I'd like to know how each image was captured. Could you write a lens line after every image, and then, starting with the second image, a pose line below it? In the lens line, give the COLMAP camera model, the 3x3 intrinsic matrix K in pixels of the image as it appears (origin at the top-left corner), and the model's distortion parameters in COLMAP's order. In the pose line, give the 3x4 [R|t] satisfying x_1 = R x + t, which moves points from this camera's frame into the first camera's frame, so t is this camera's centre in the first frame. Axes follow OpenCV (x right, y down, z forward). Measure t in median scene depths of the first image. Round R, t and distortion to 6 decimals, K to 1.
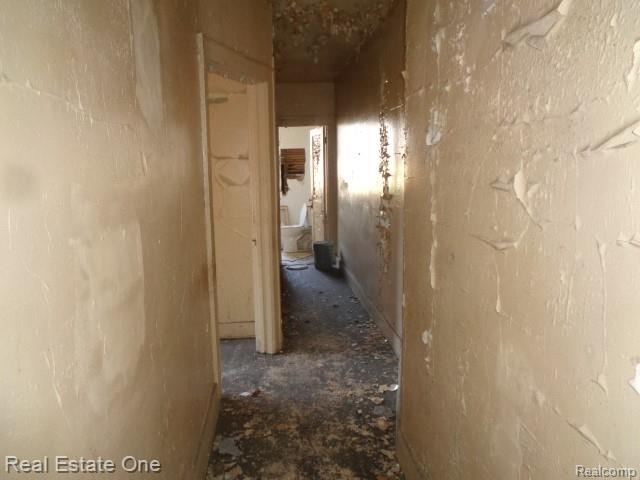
lens RADIAL K [[475.4, 0, 321.5], [0, 475.4, 241.5], [0, 0, 1]] dist [-0.008503, 0.015239]
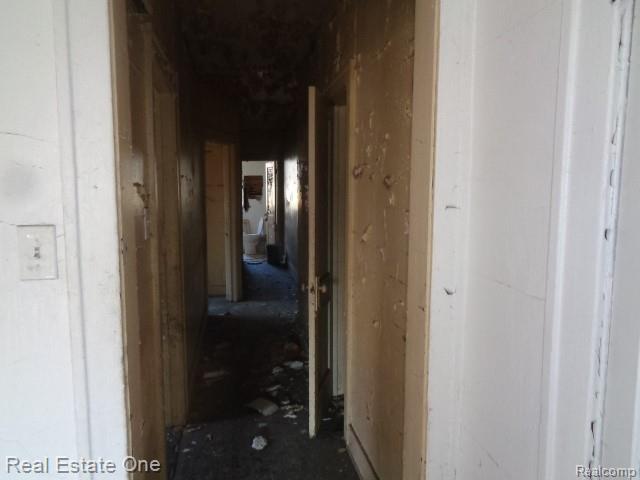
lens RADIAL K [[475.4, 0, 319.7], [0, 475.4, 235.7], [0, 0, 1]] dist [-0.008503, 0.015239]
pose [[0.997491, 0.004285, 0.070657, 0.035356], [-0.000342, 0.998446, -0.055719, 0.047567], [-0.070786, 0.055555, 0.995943, -0.348390]]
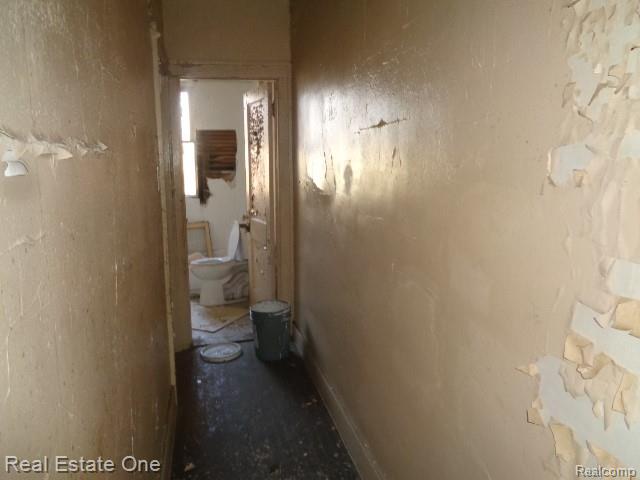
lens RADIAL K [[475.4, 0, 320.3], [0, 475.4, 239.0], [0, 0, 1]] dist [-0.008503, 0.015239]
pose [[0.991321, -0.009051, 0.131155, -0.009699], [0.008112, 0.999937, 0.007694, -0.066548], [-0.131217, -0.006564, 0.991332, 0.432955]]
